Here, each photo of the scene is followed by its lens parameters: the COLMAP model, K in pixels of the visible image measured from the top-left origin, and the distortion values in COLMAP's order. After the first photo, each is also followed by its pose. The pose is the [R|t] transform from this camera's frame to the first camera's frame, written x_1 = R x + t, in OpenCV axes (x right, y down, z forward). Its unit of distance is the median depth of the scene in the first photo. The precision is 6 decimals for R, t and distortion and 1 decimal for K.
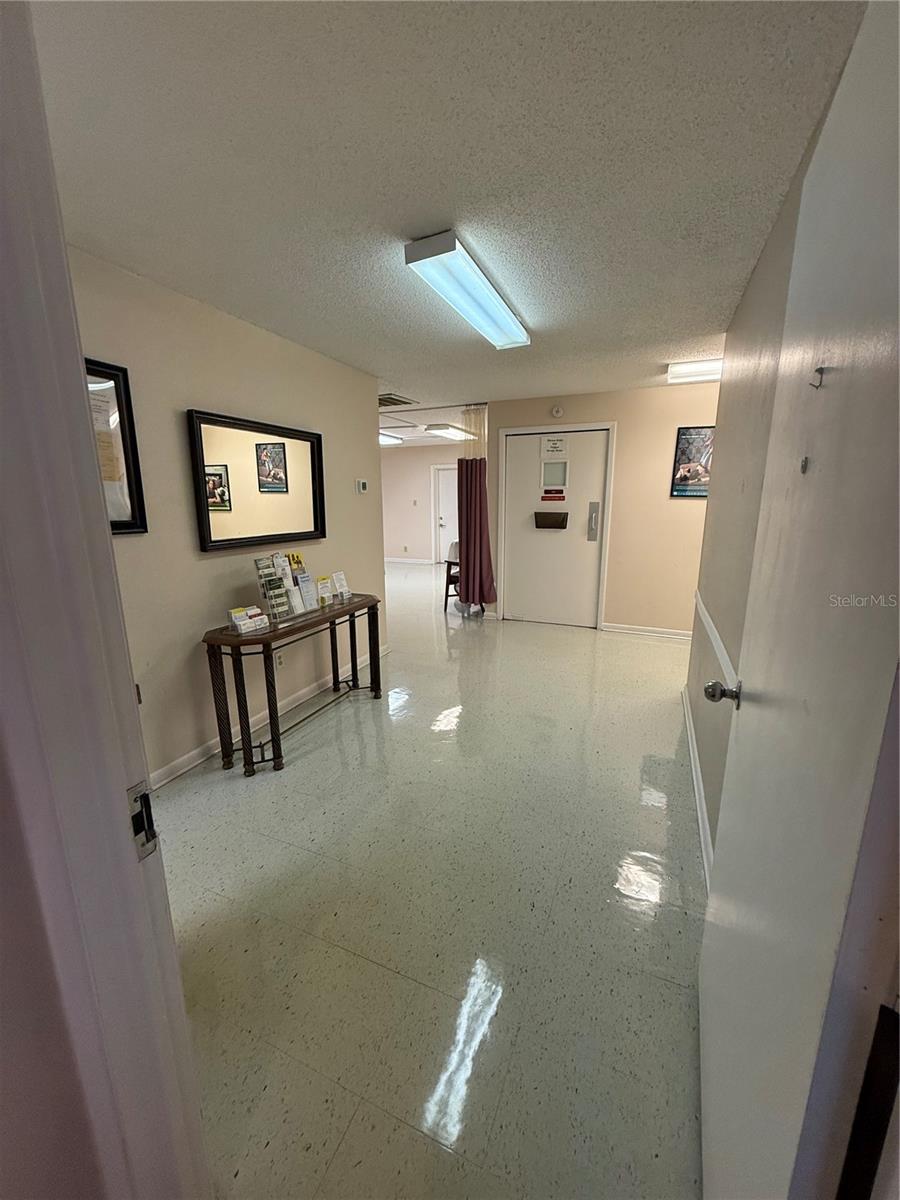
lens RADIAL K [[480.5, 0, 449.3], [0, 480.5, 597.6], [0, 0, 1]] dist [-0.000038, 0.000268]
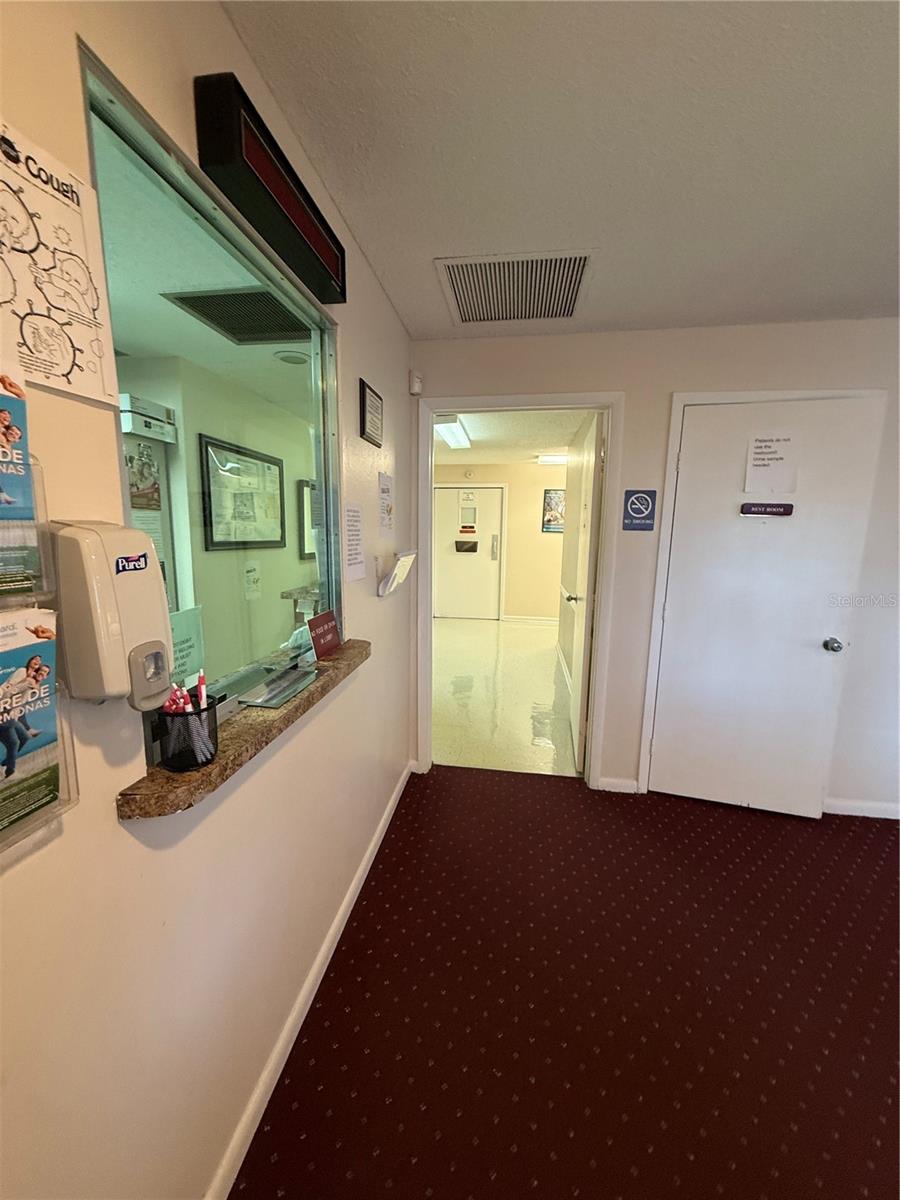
lens RADIAL K [[480.5, 0, 449.3], [0, 480.5, 597.6], [0, 0, 1]] dist [-0.000038, 0.000268]
pose [[0.967843, -0.016458, 0.251016, -0.213441], [0.034032, 0.997250, -0.065831, 0.090573], [-0.249243, 0.072257, 0.965742, -0.395701]]
